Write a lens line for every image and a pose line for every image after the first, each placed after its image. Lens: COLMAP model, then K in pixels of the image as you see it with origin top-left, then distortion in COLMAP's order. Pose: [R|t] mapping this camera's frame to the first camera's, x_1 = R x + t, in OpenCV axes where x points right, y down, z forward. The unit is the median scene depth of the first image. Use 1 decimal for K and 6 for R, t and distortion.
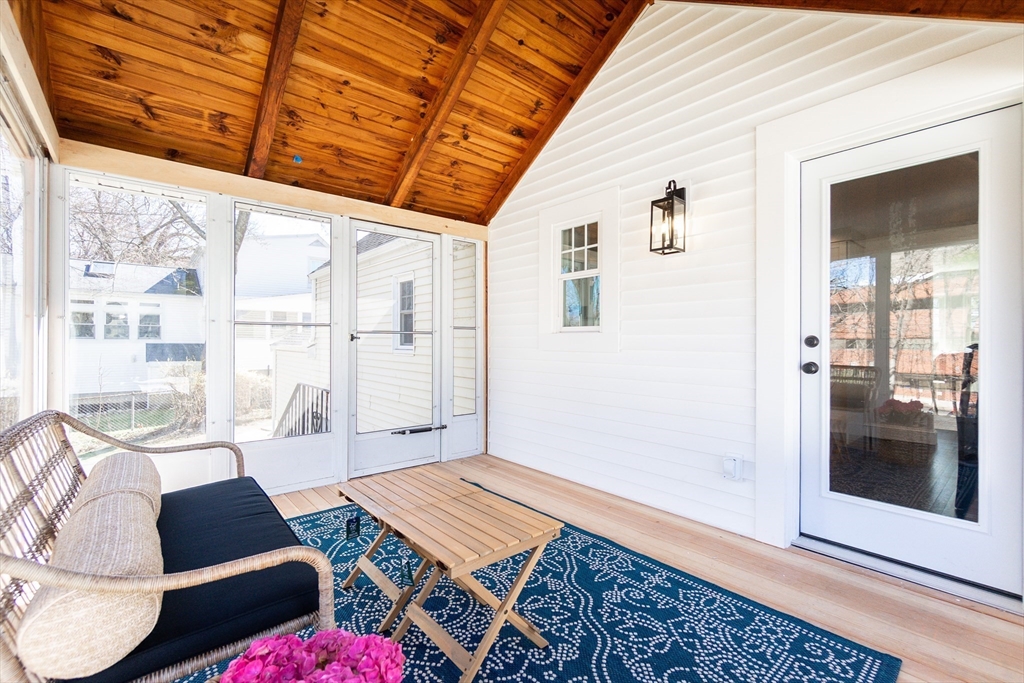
lens RADIAL K [[446.5, 0, 502.6], [0, 446.5, 341.9], [0, 0, 1]] dist [-0.002697, 0.000646]
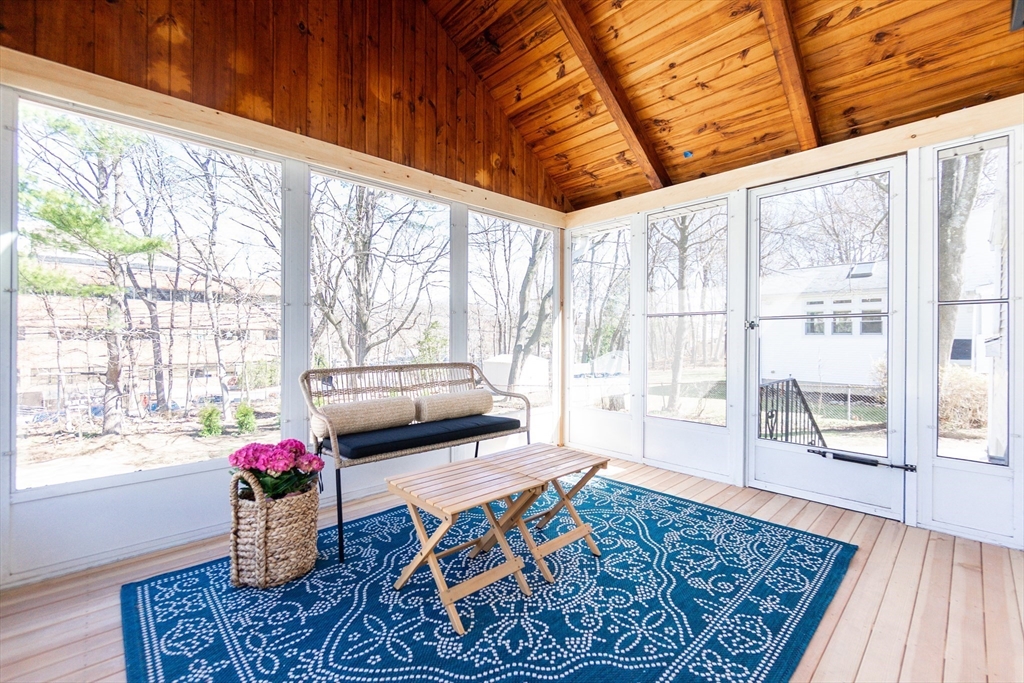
lens RADIAL K [[438.5, 0, 512.0], [0, 438.5, 341.5], [0, 0, 1]] dist [-0.010591, 0.000196]
pose [[0.070517, 0.005017, -0.997498, 0.506869], [-0.000327, 0.999987, 0.005006, 0.018548], [0.997511, -0.000027, 0.070518, 0.505289]]
